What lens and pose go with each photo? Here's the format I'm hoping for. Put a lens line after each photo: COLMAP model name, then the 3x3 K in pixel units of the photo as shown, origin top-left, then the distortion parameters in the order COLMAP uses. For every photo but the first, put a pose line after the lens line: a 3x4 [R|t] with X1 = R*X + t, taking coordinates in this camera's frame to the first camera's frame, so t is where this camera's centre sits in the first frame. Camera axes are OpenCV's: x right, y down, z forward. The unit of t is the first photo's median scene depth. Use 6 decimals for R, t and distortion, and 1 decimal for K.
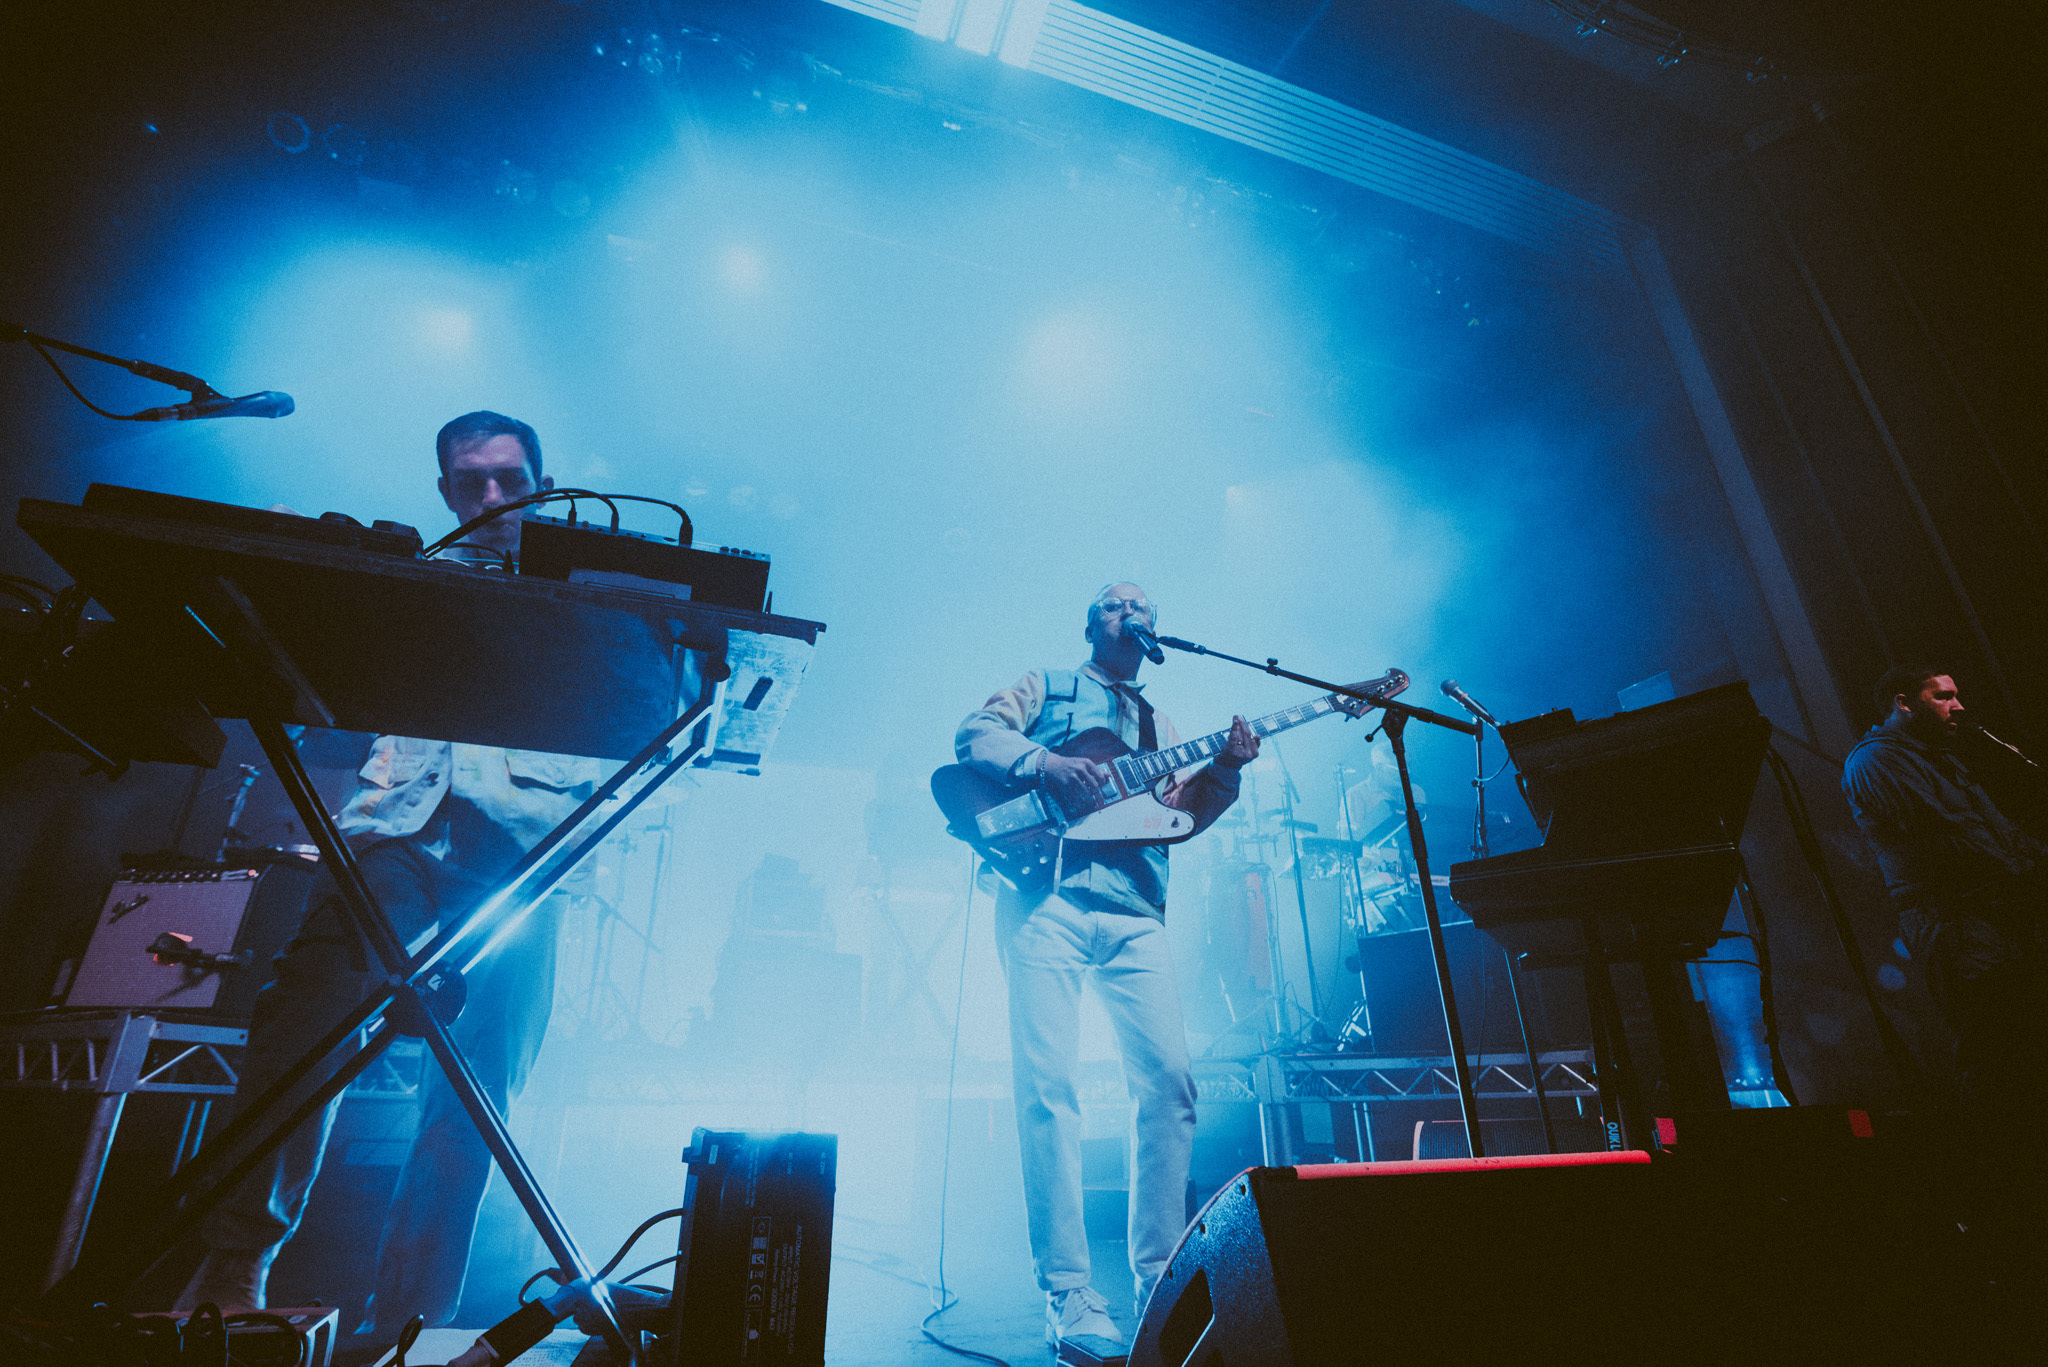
lens RADIAL K [[939.8, 0, 1013.0], [0, 939.8, 682.6], [0, 0, 1]] dist [-0.015031, -0.017659]
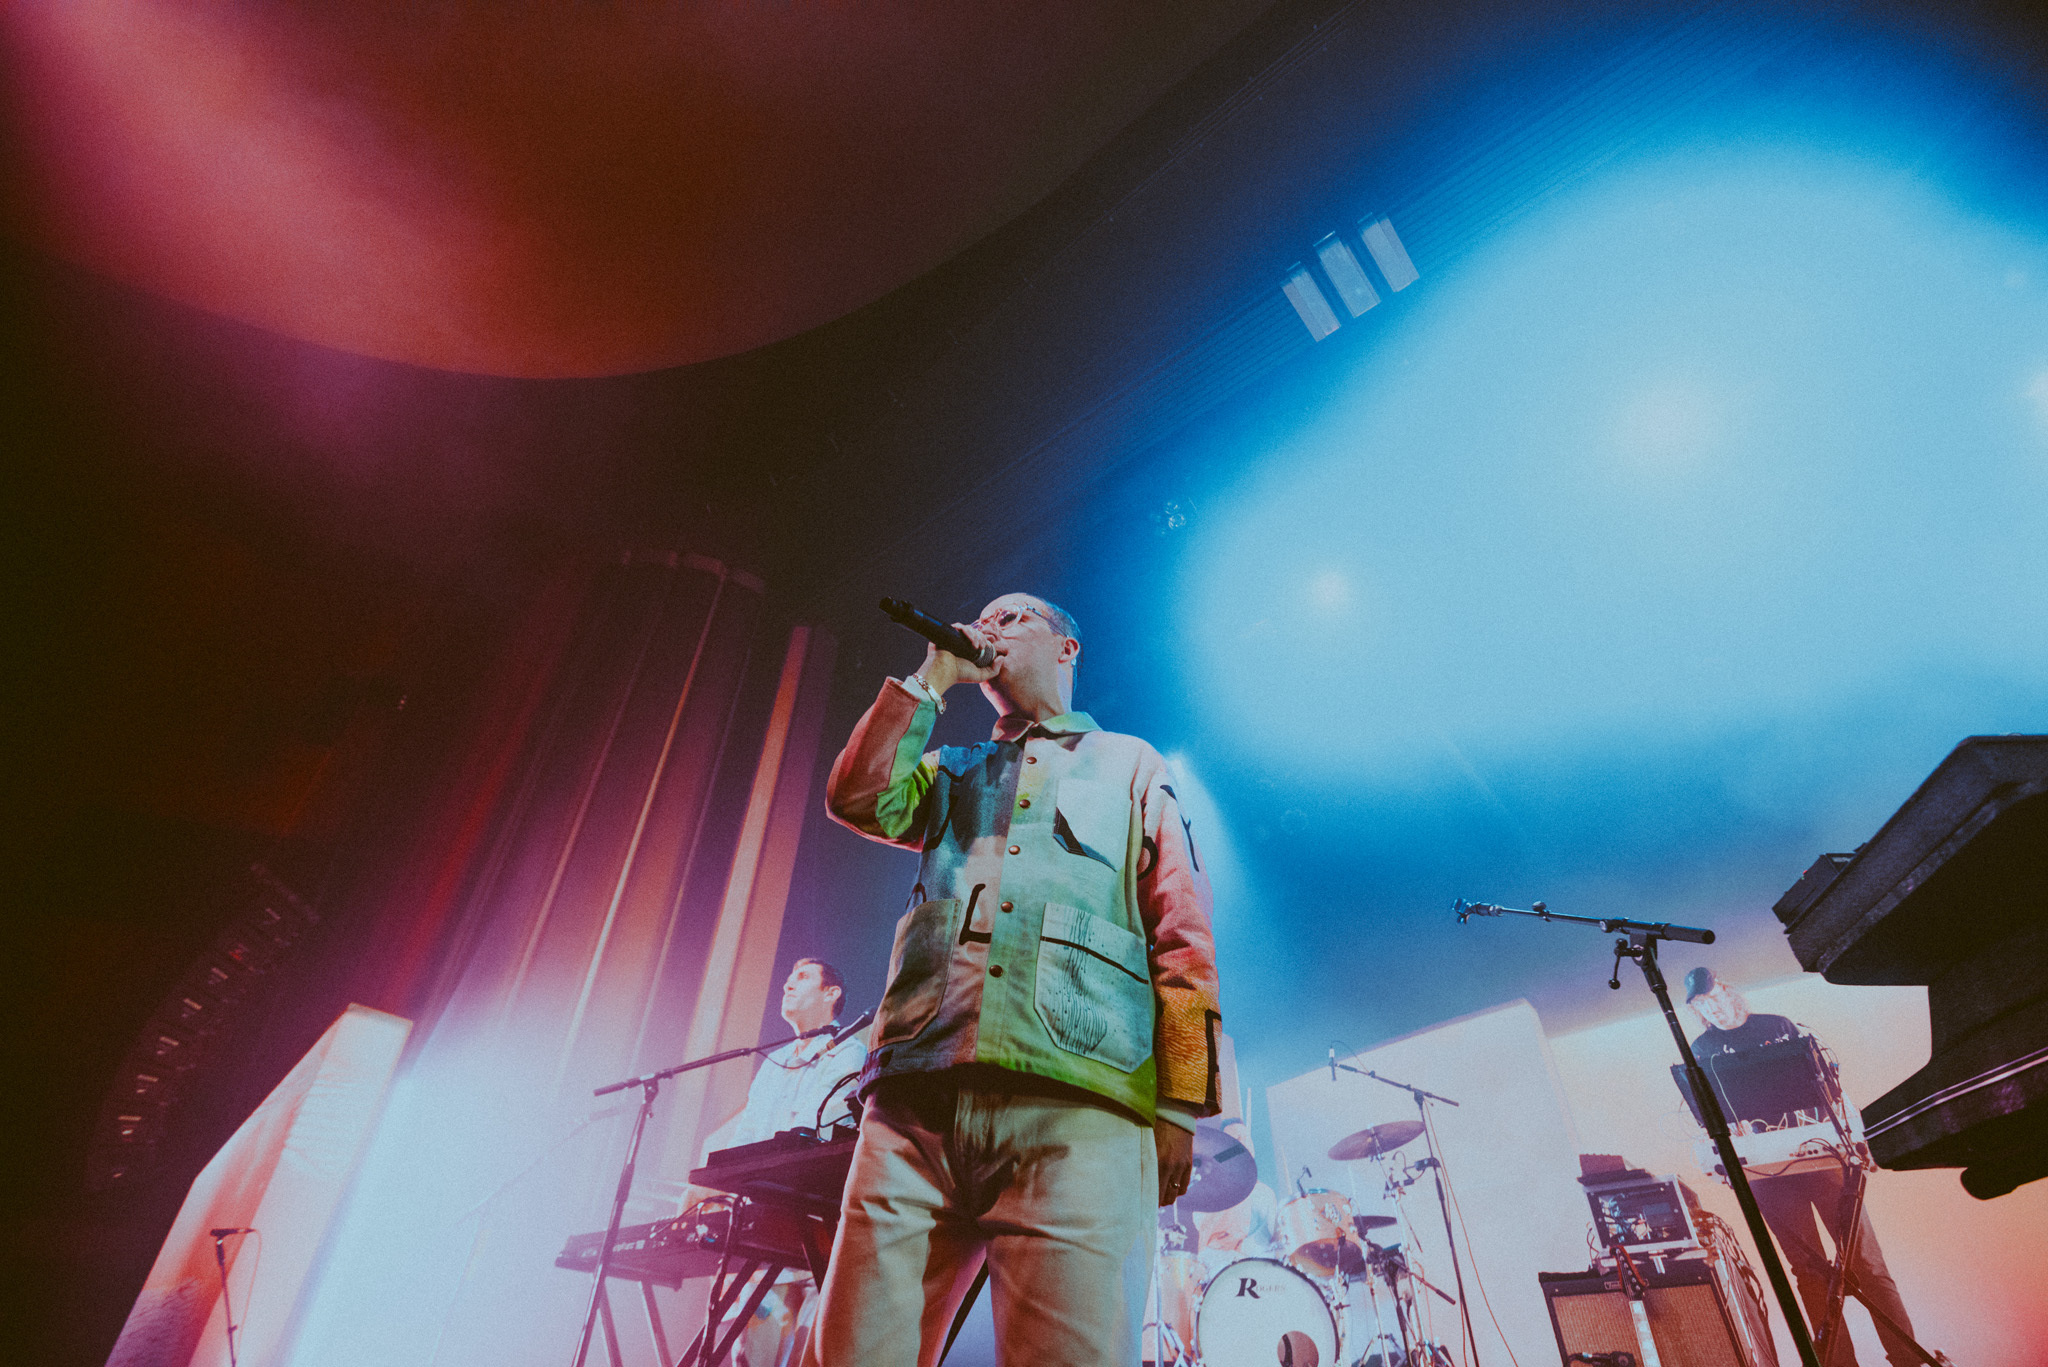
lens RADIAL K [[945.3, 0, 1012.0], [0, 945.3, 686.7], [0, 0, 1]] dist [-0.017840, -0.015467]
pose [[0.514344, -0.534780, -0.670418, 0.671983], [0.323229, 0.844988, -0.426050, 0.015054], [0.794338, 0.002438, 0.607471, 0.093748]]
